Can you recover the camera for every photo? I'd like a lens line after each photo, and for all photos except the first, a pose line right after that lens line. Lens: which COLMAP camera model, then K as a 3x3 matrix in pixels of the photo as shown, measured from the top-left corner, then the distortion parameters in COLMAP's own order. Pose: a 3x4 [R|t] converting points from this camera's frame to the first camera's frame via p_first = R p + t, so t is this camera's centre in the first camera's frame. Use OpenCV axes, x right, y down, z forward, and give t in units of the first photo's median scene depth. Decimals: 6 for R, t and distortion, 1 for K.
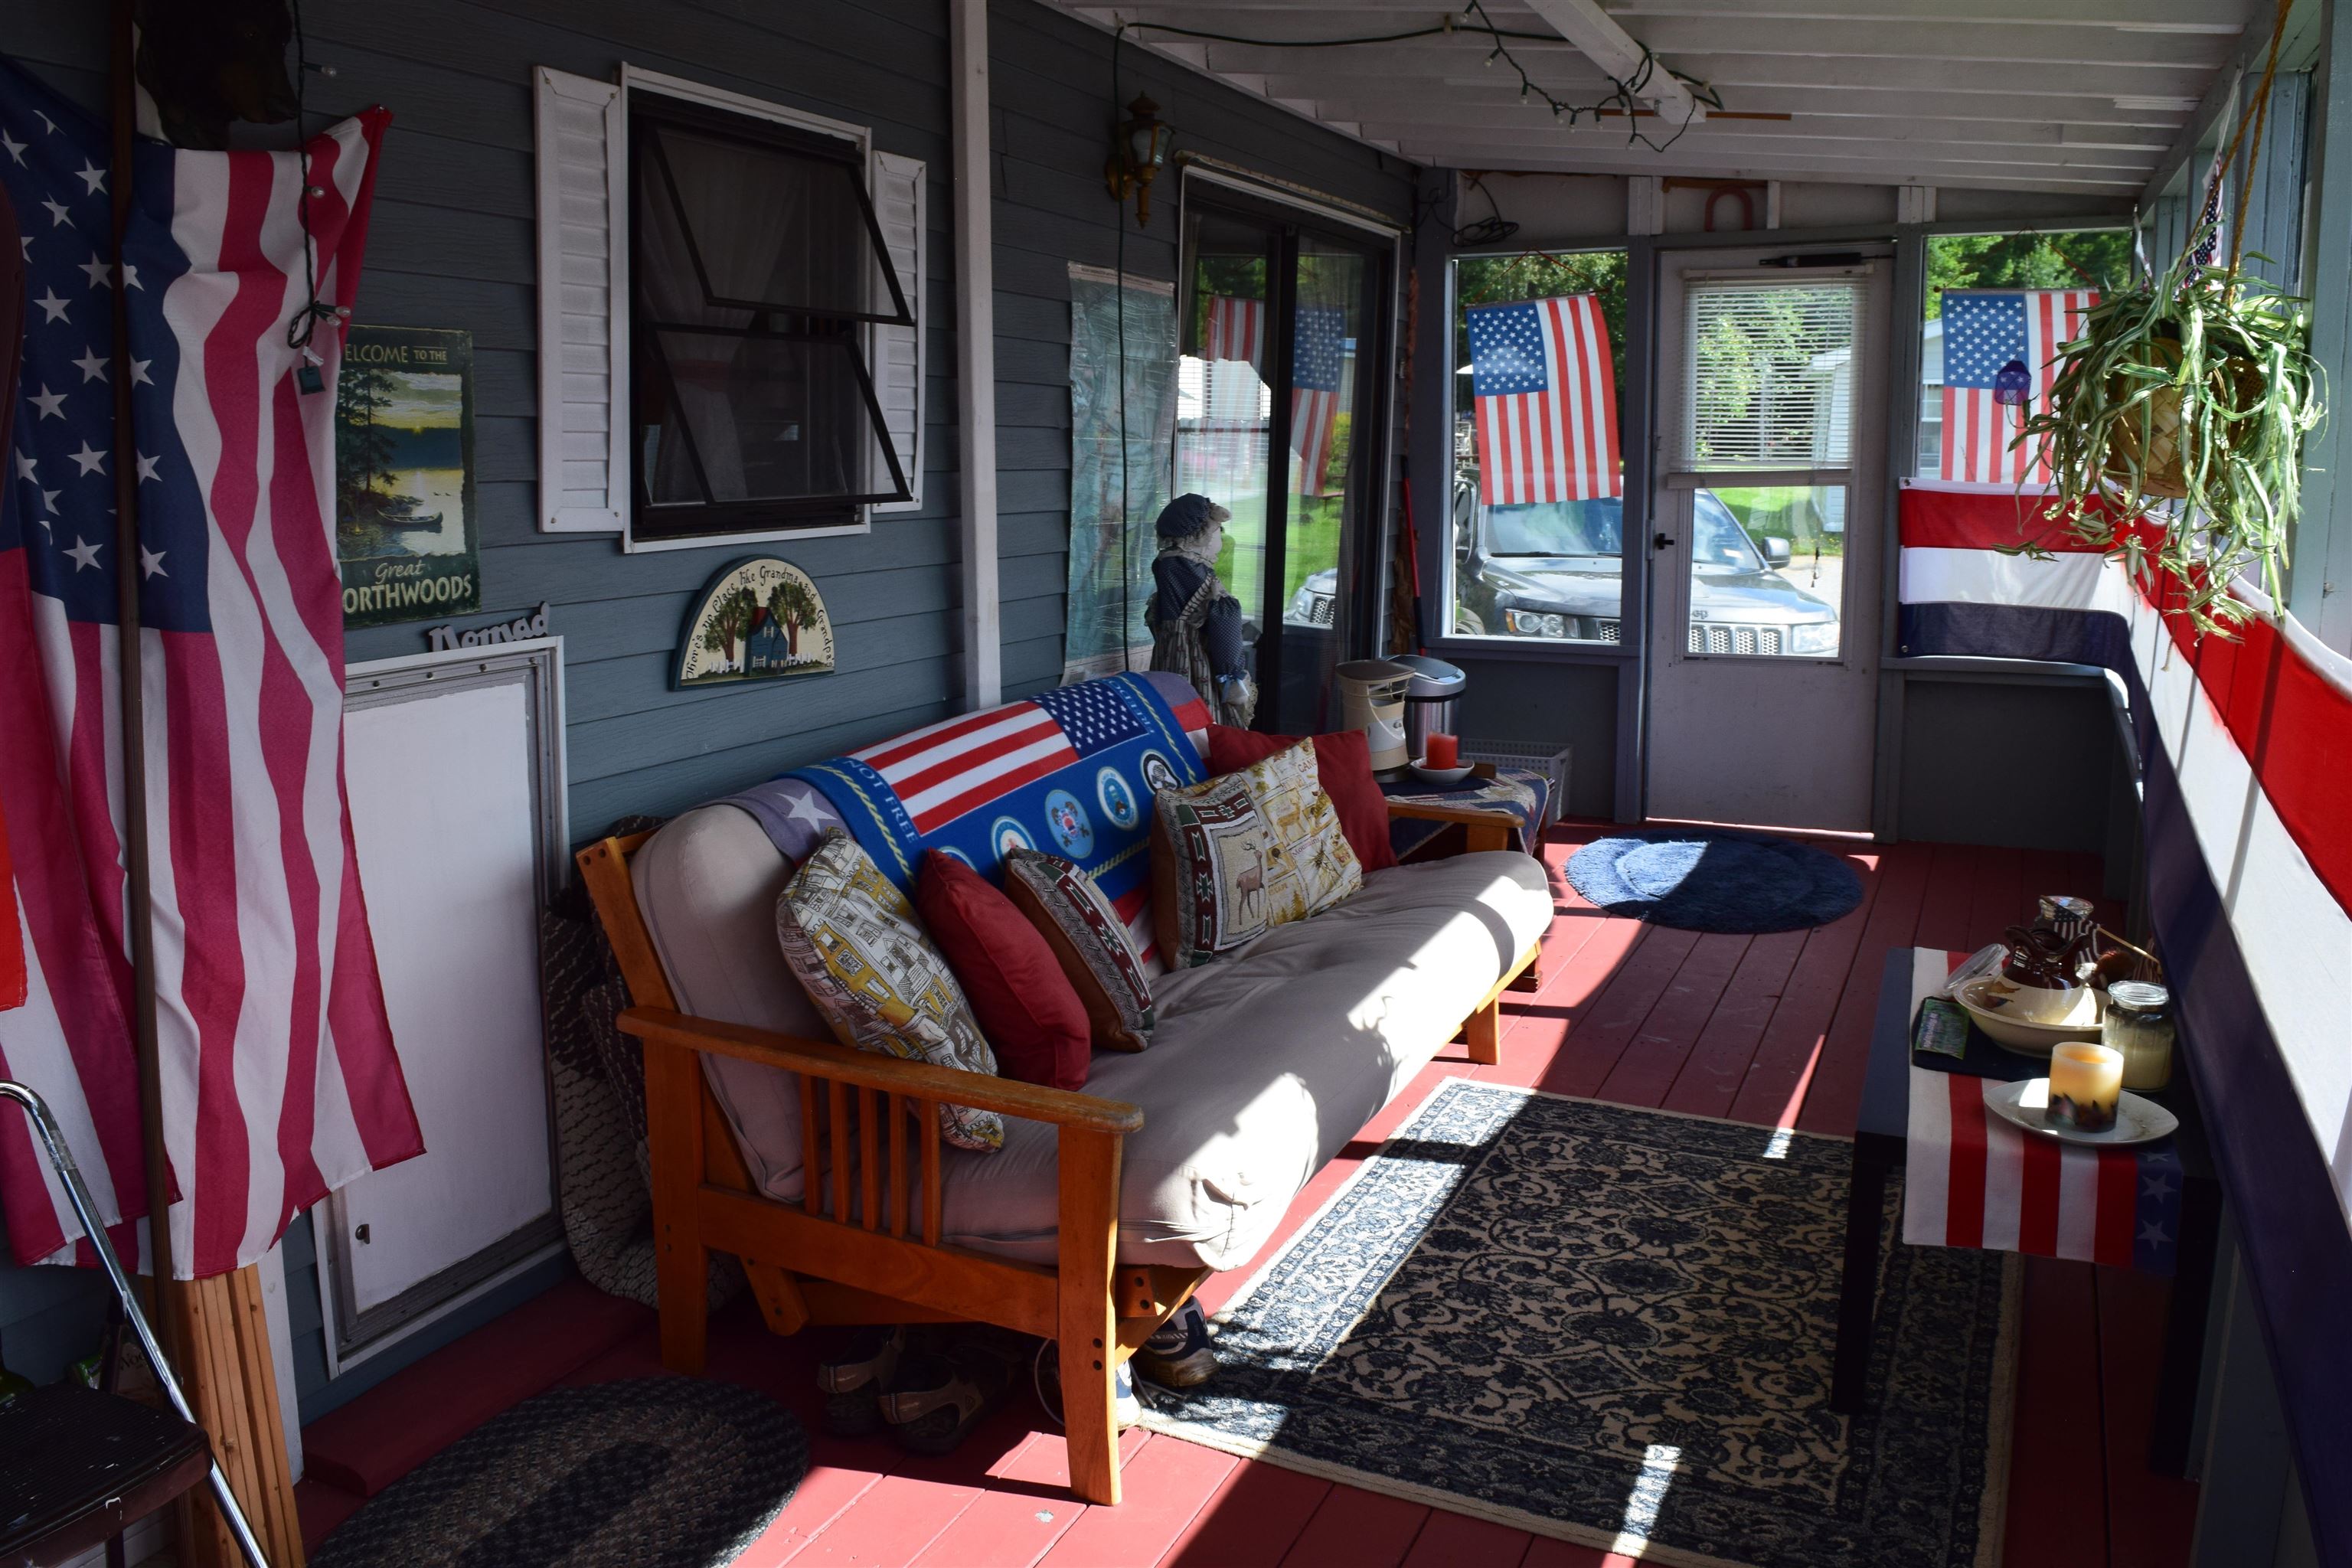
lens RADIAL K [[1844.5, 0, 1175.0], [0, 1844.5, 757.6], [0, 0, 1]] dist [-0.093466, 0.019568]
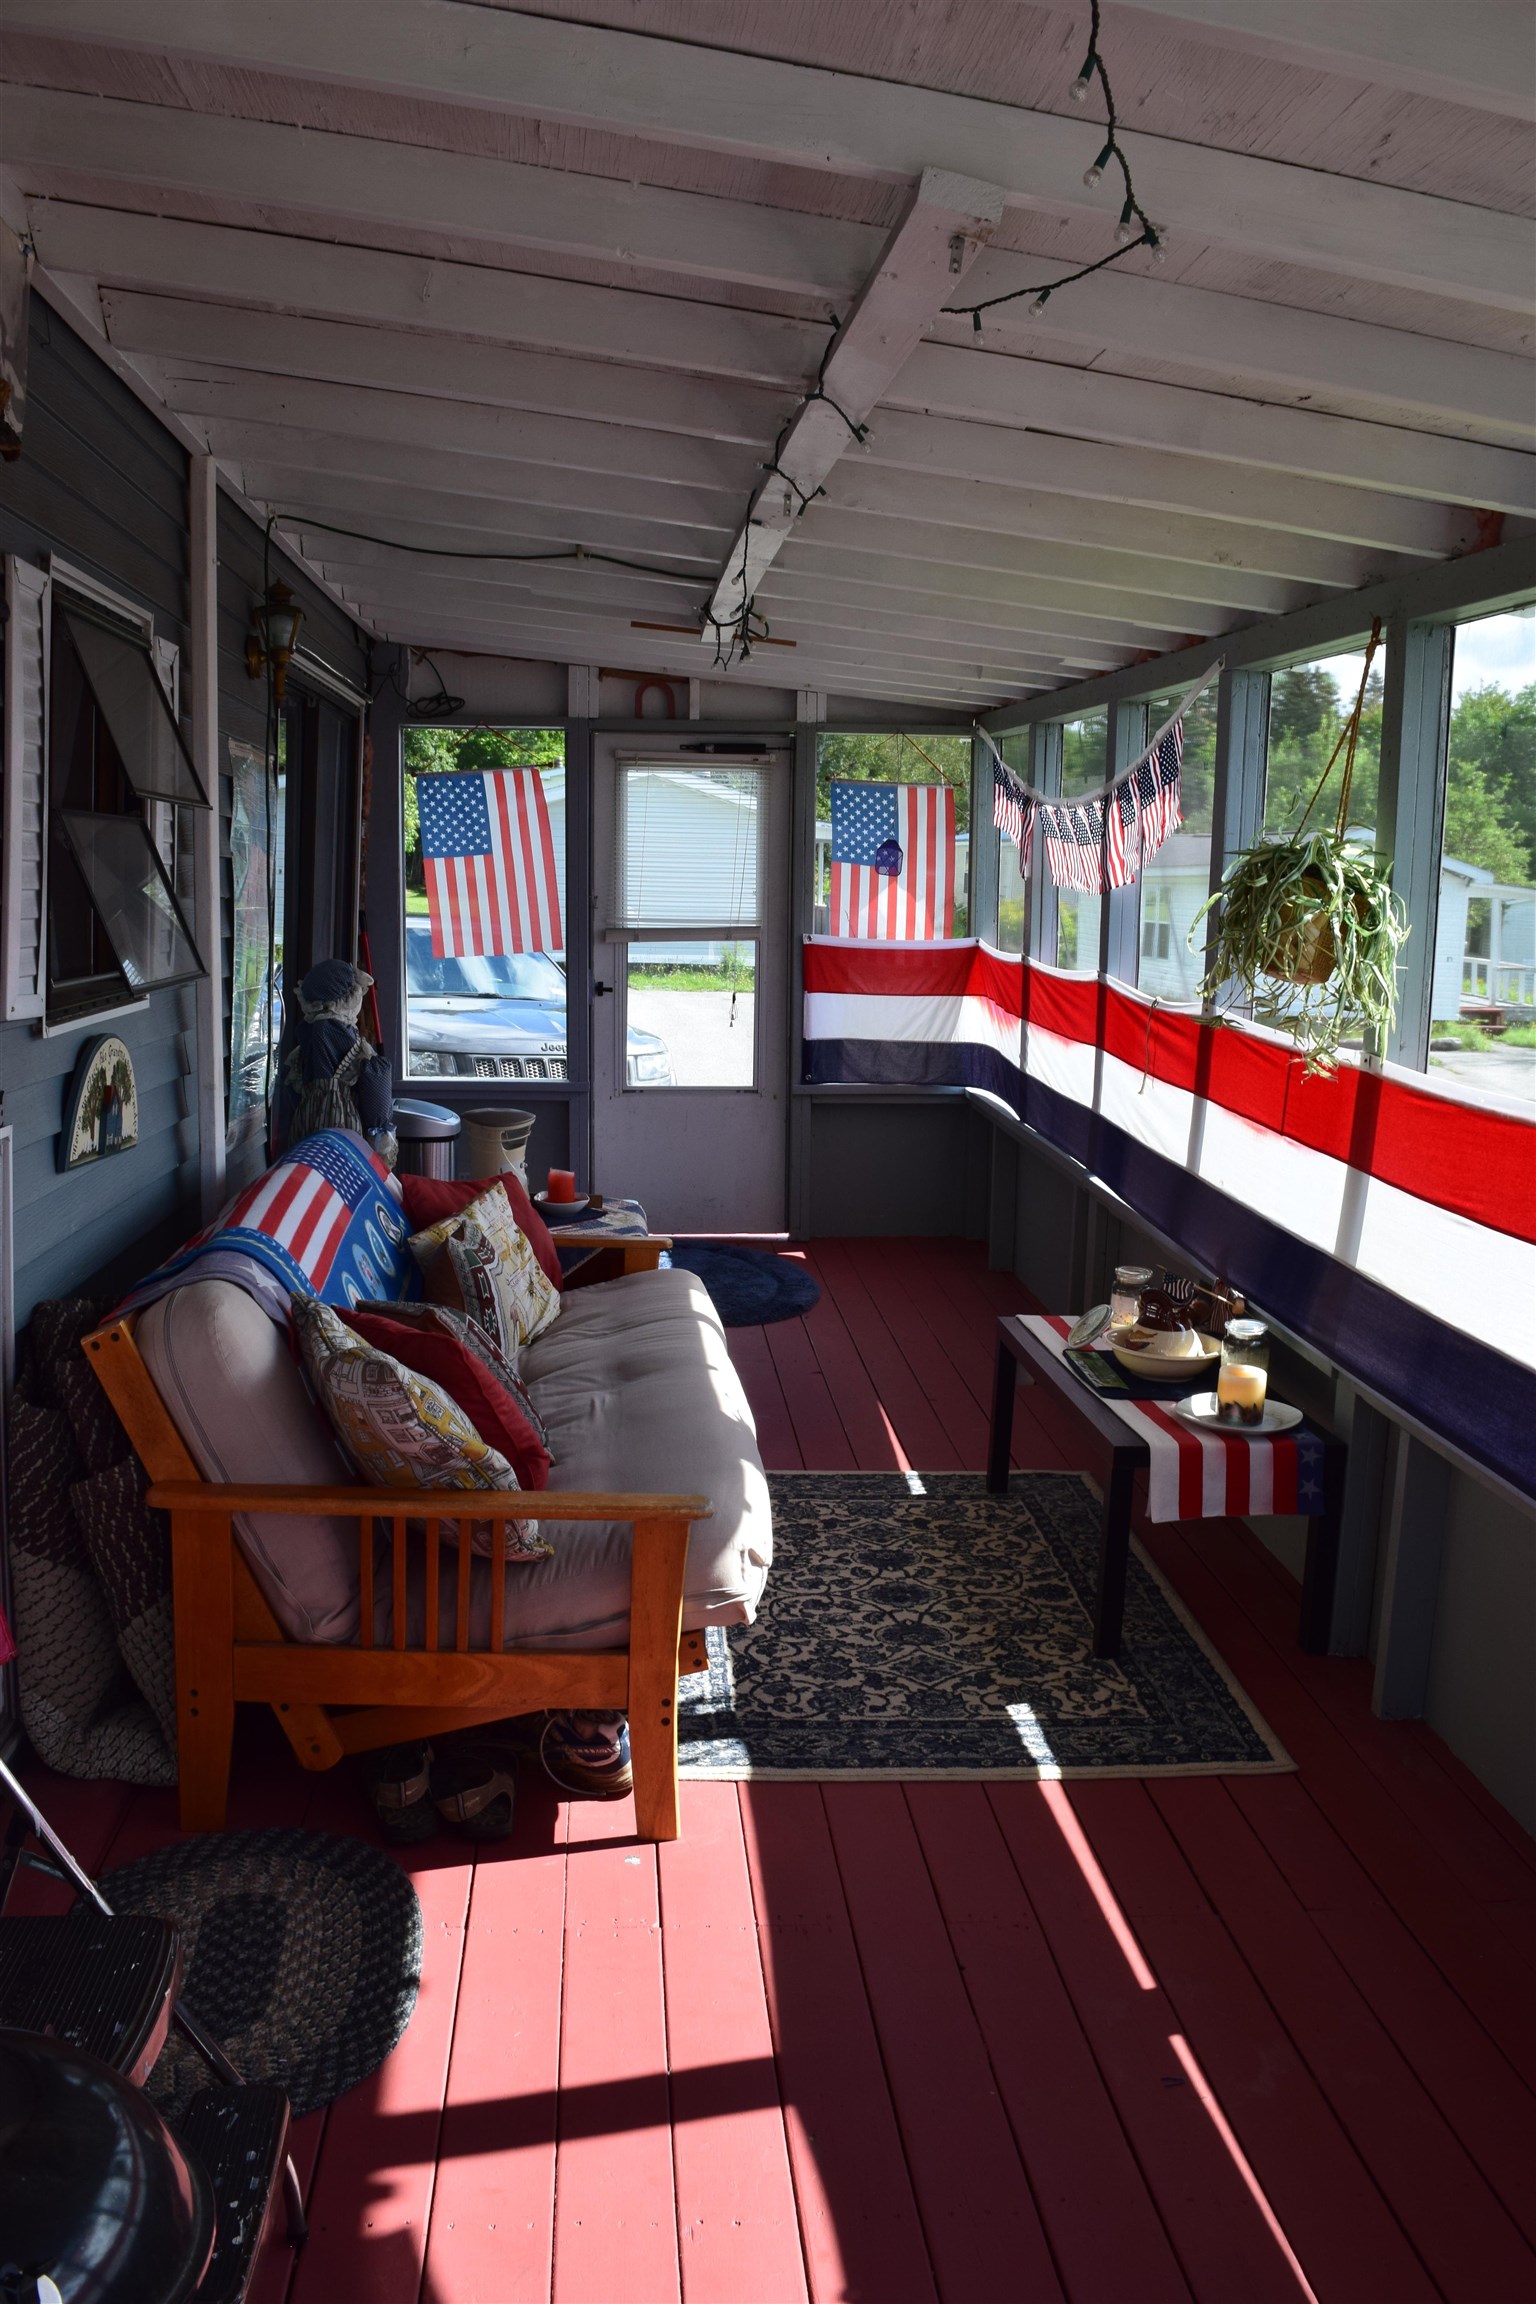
lens RADIAL K [[1817.4, 0, 789.5], [0, 1817.4, 1161.6], [0, 0, 1]] dist [-0.082217, 0.007000]
pose [[0.861872, -0.053712, 0.504274, -0.418957], [0.058311, 0.998276, 0.006670, -0.025682], [-0.503763, 0.023656, 0.863518, -0.046223]]
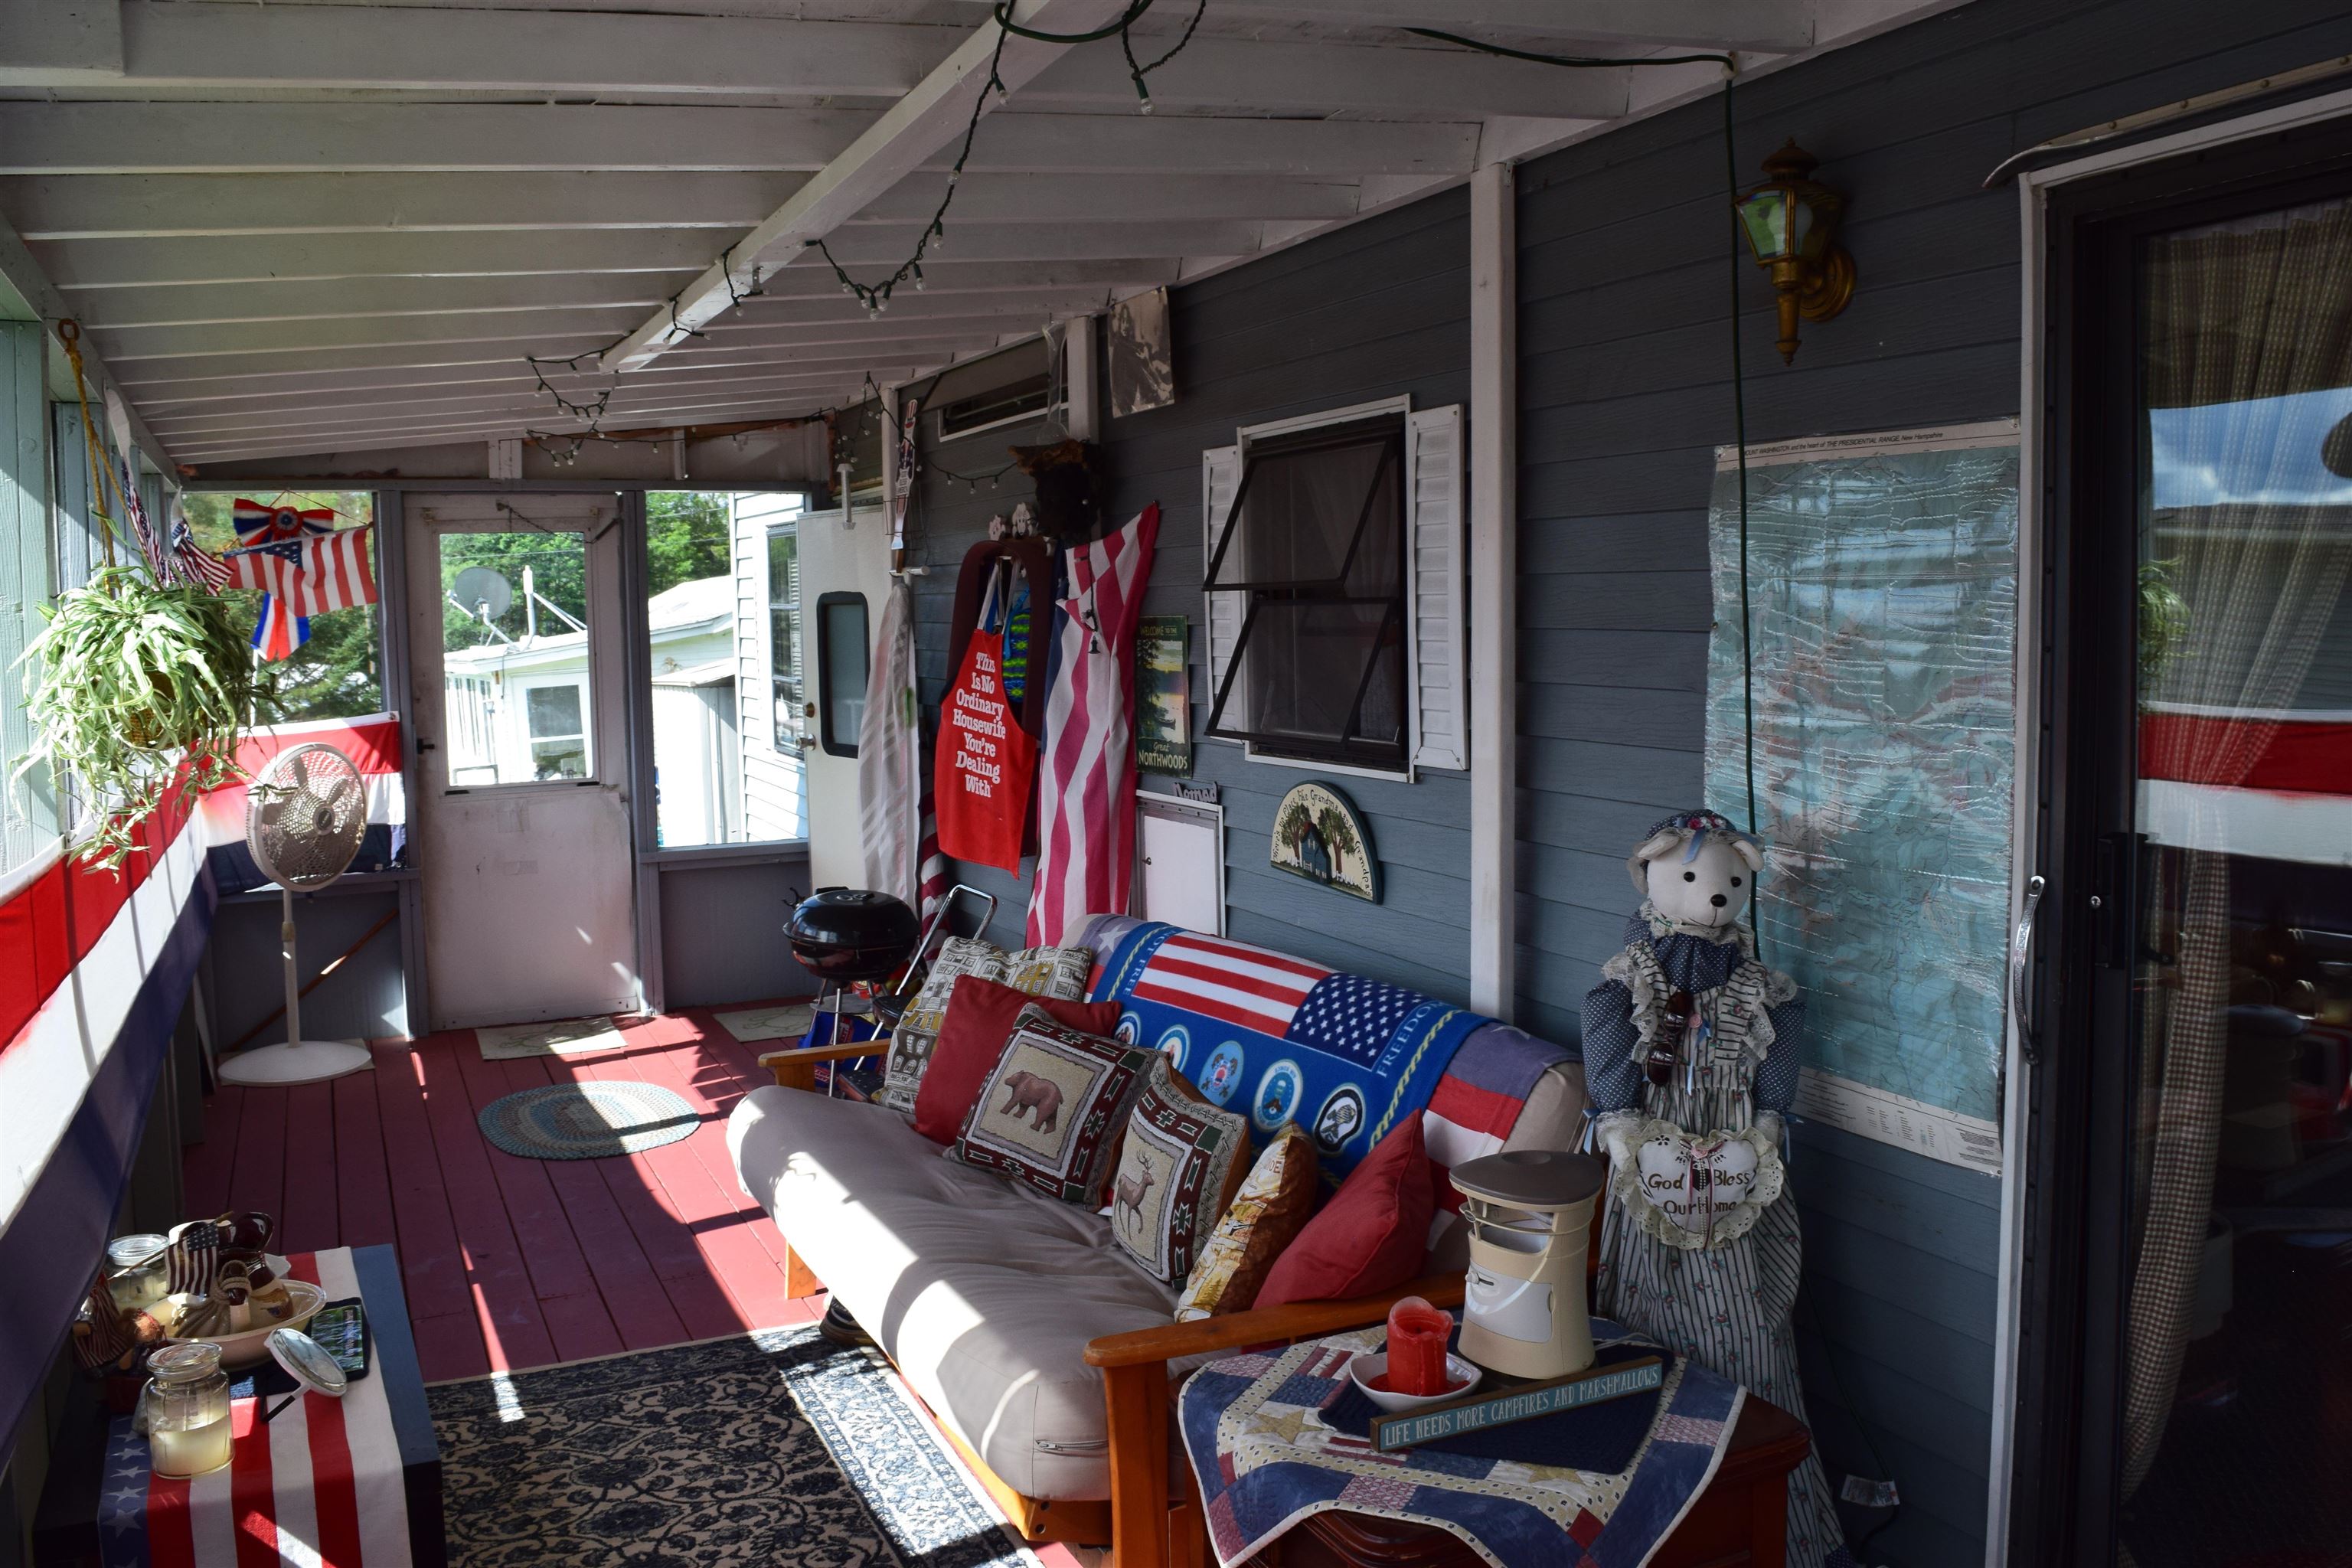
lens RADIAL K [[1823.3, 0, 1180.6], [0, 1823.3, 757.1], [0, 0, 1]] dist [-0.097517, 0.028782]
pose [[-0.635857, 0.055507, -0.769808, 0.789348], [-0.128942, 0.975753, 0.176861, -0.340178], [0.760960, 0.211719, -0.613282, 1.730302]]
